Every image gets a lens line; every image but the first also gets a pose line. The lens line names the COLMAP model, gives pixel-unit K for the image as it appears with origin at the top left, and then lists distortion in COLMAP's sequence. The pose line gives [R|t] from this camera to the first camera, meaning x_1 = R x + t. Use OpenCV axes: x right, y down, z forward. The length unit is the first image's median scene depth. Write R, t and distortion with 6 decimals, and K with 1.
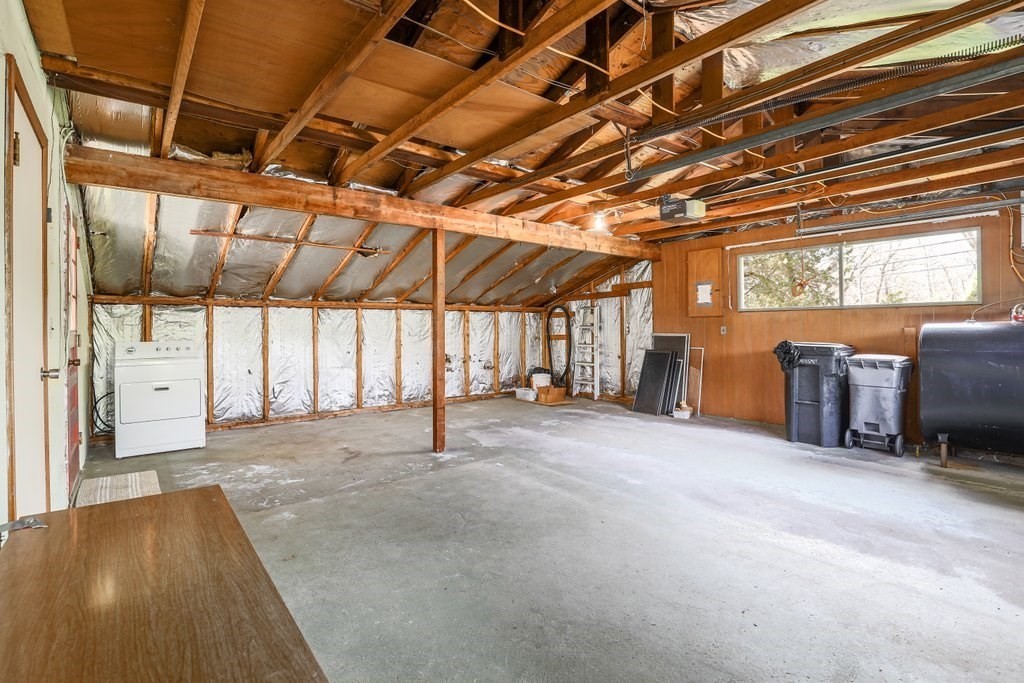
lens RADIAL K [[490.0, 0, 516.7], [0, 490.0, 333.3], [0, 0, 1]] dist [-0.001290, 0.000164]
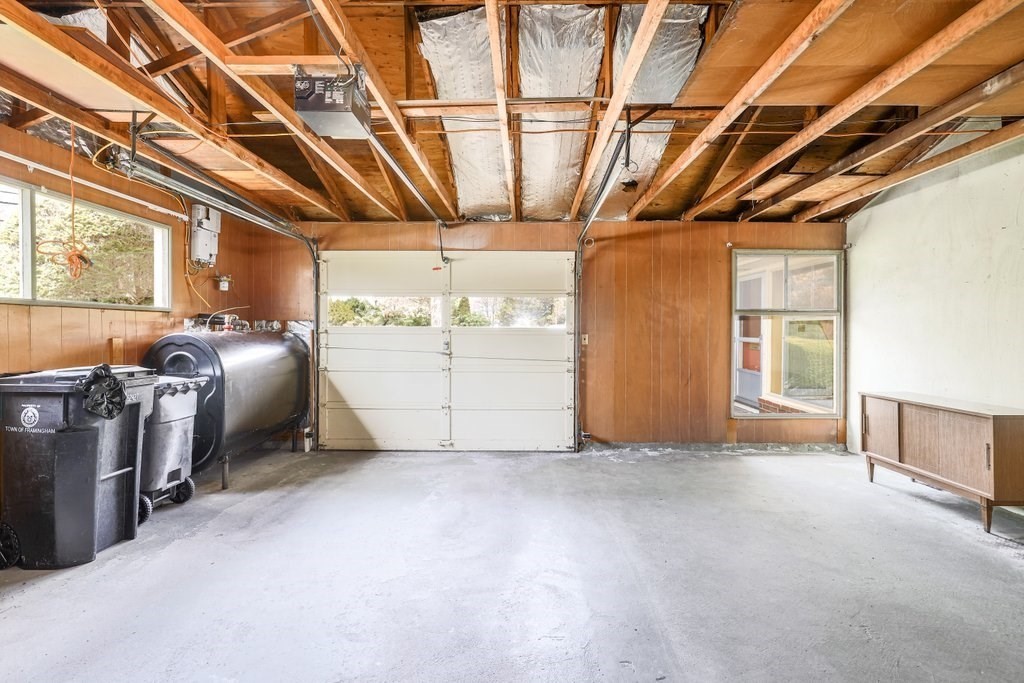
lens RADIAL K [[490.0, 0, 516.7], [0, 490.0, 333.3], [0, 0, 1]] dist [-0.001290, 0.000164]
pose [[-0.770519, -0.001429, 0.637415, -0.120649], [0.004261, 0.999964, 0.007393, -0.021749], [-0.637402, 0.008412, -0.770485, 1.232004]]
